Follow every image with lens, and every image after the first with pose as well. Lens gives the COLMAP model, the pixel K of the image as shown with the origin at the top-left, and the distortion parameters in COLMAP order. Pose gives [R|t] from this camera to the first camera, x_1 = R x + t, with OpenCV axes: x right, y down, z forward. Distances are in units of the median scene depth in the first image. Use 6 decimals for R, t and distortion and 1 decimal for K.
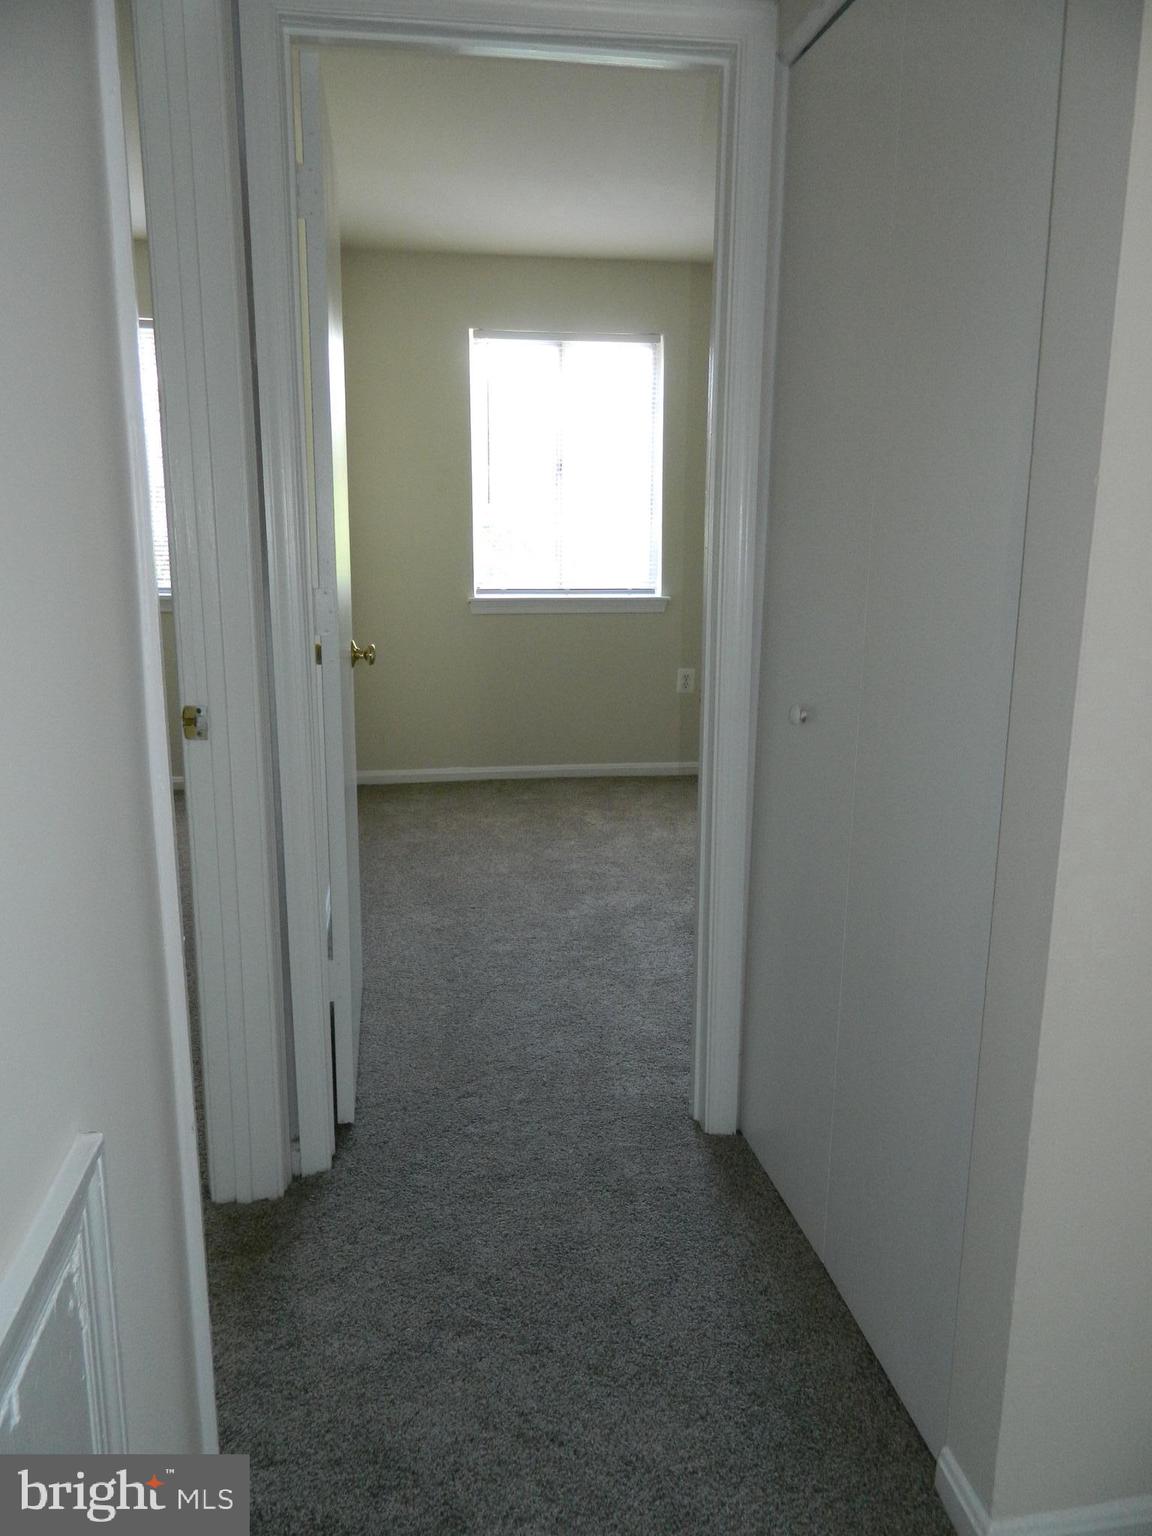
lens RADIAL K [[1130.1, 0, 576.0], [0, 1130.1, 768.0], [0, 0, 1]] dist [0.022672, -0.002039]
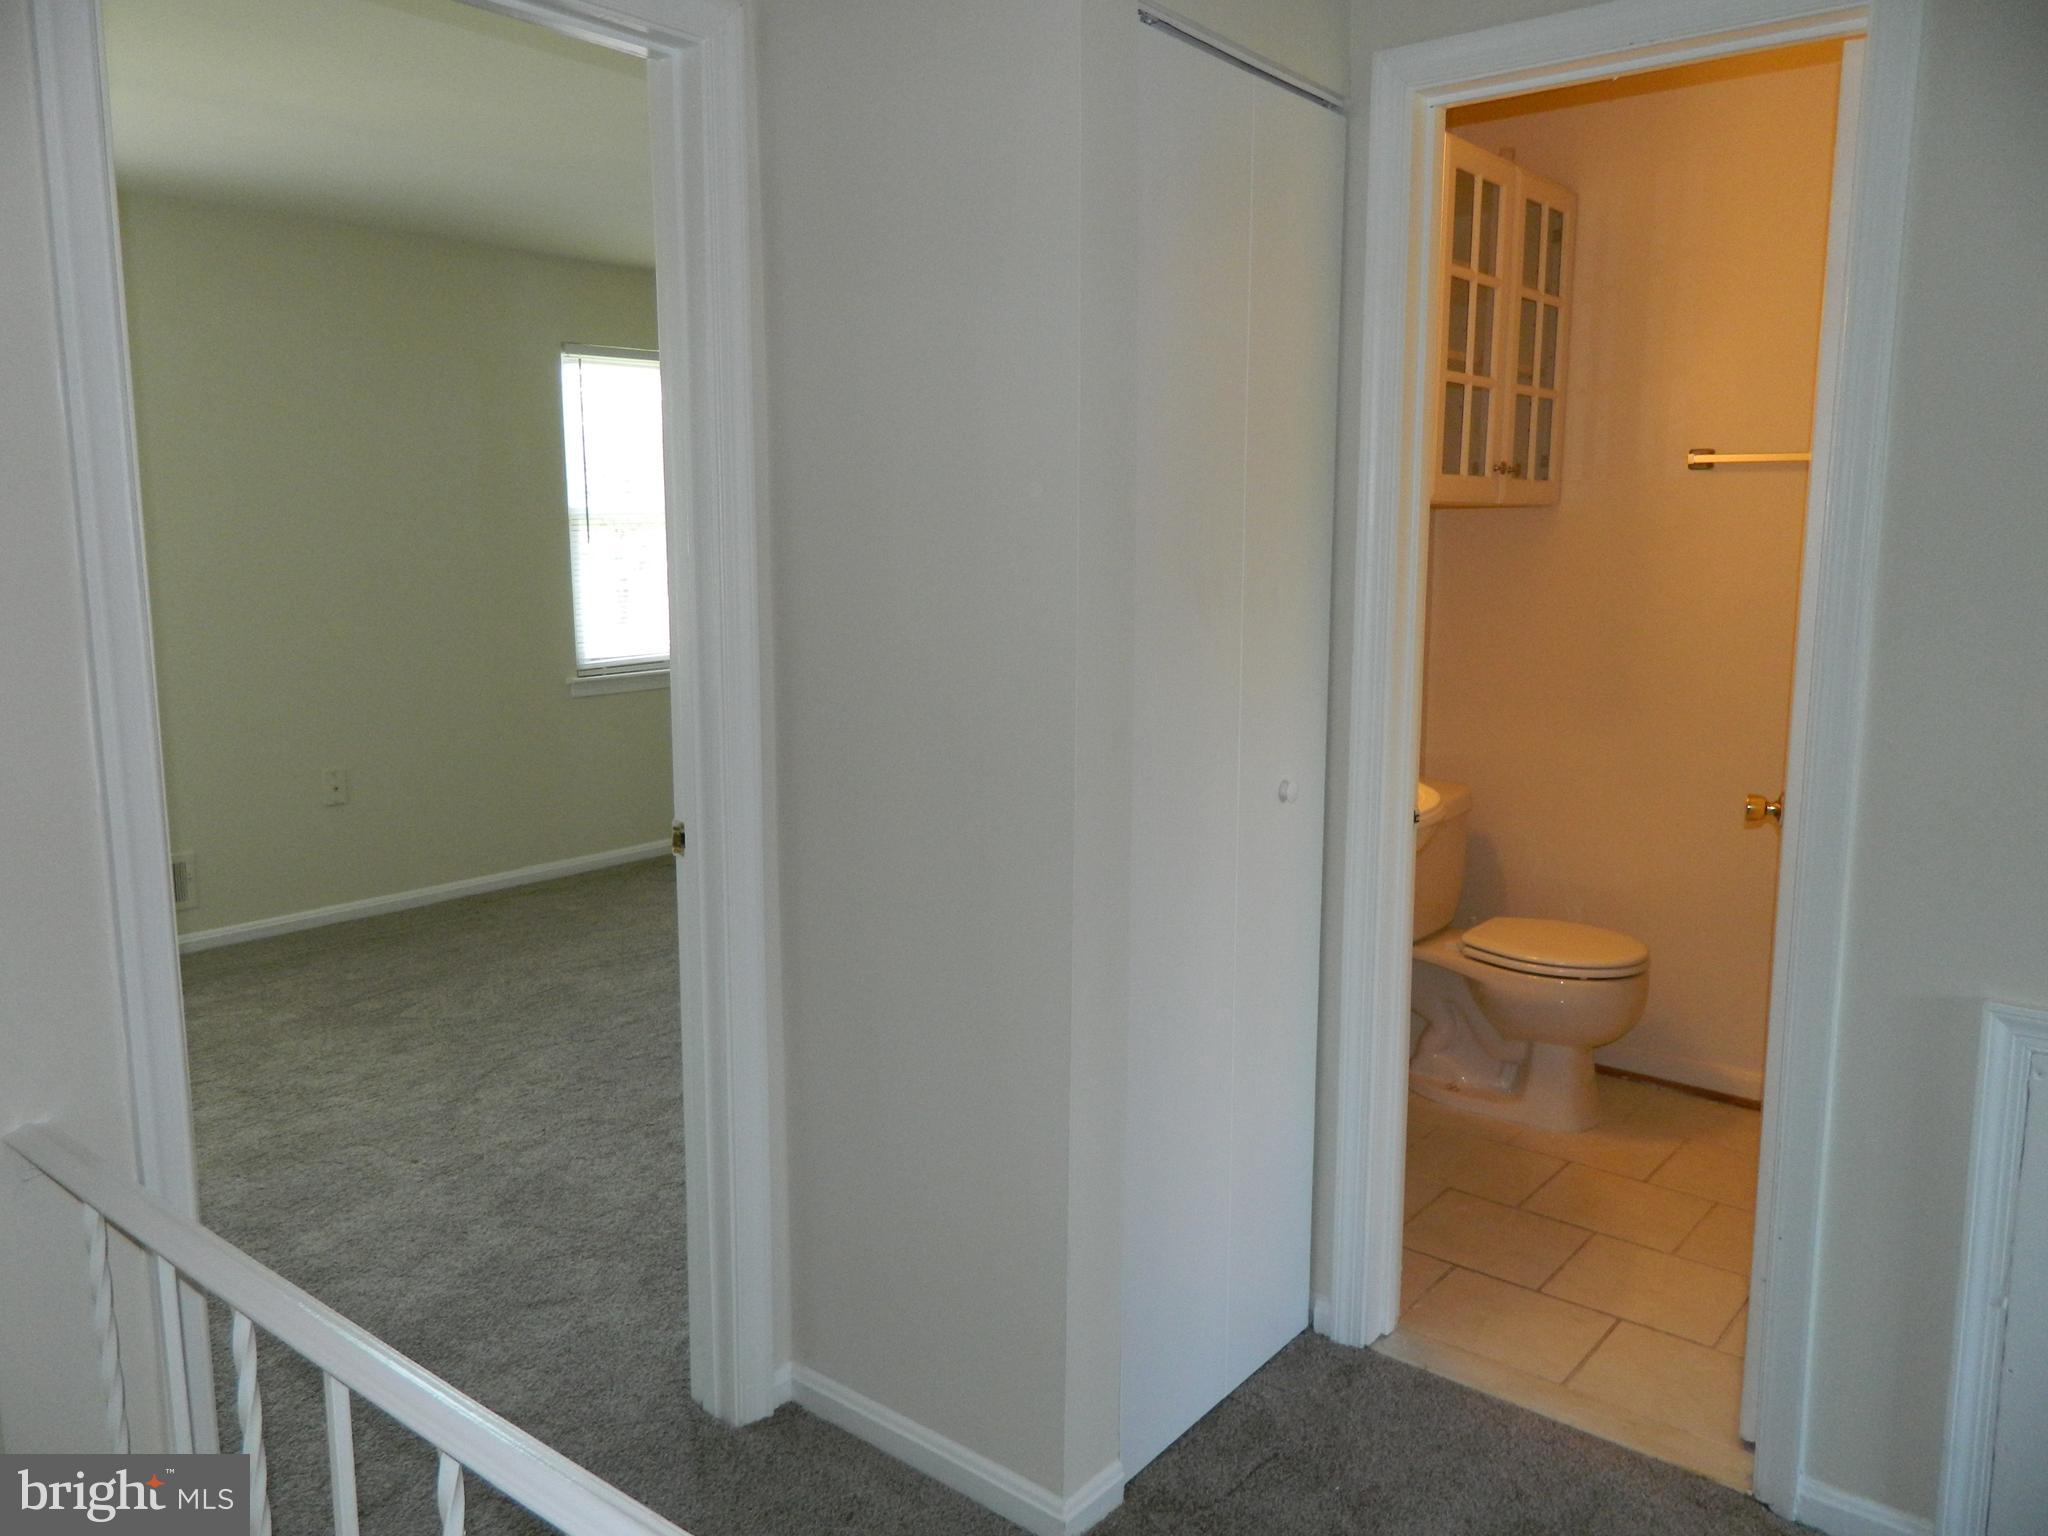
lens RADIAL K [[1506.7, 0, 1024.0], [0, 1506.7, 768.0], [0, 0, 1]] dist [0.022672, -0.002039]
pose [[0.739538, -0.100131, 0.665626, -0.264362], [0.128013, 0.991748, 0.006961, -0.024489], [-0.660830, 0.080061, 0.746253, -0.001026]]
